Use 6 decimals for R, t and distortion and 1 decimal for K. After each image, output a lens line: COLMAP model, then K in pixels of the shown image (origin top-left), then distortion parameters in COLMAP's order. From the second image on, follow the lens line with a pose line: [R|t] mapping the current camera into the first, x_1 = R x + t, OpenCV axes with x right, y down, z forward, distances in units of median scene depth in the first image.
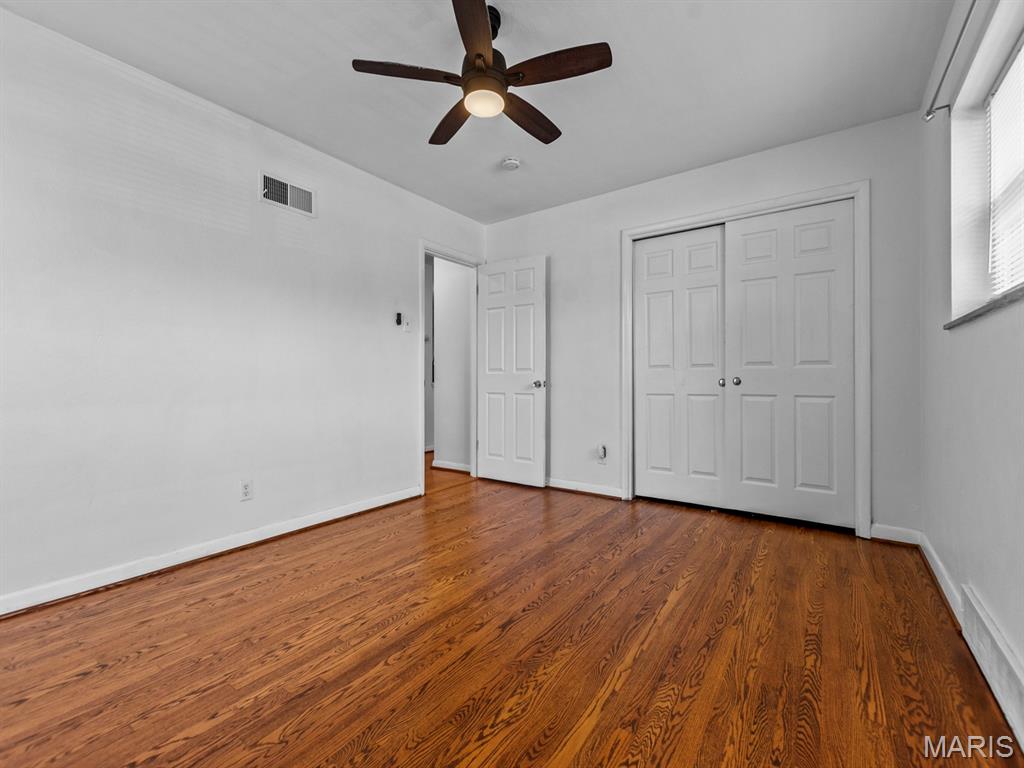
lens RADIAL K [[451.1, 0, 512.2], [0, 451.1, 379.6], [0, 0, 1]] dist [0.010698, -0.002913]
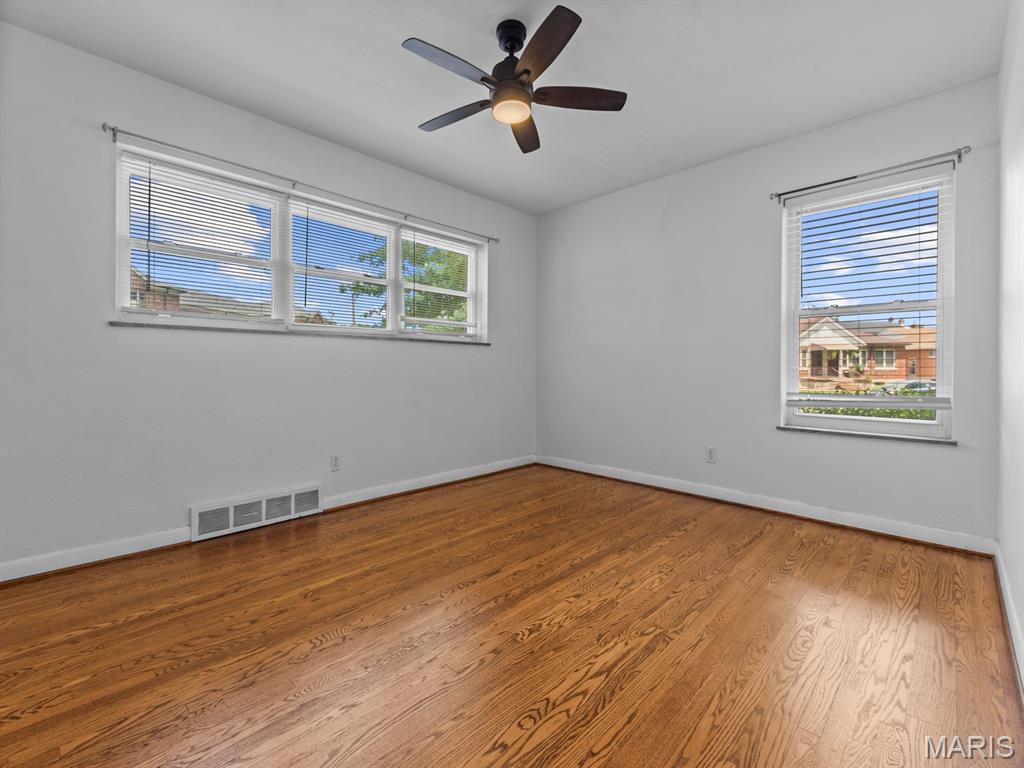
lens RADIAL K [[451.1, 0, 512.9], [0, 451.1, 378.5], [0, 0, 1]] dist [0.010698, -0.002913]
pose [[-0.987998, -0.005210, 0.154380, -0.228844], [-0.002068, 0.999788, 0.020502, -0.001672], [-0.154454, 0.019936, -0.987799, 2.034465]]
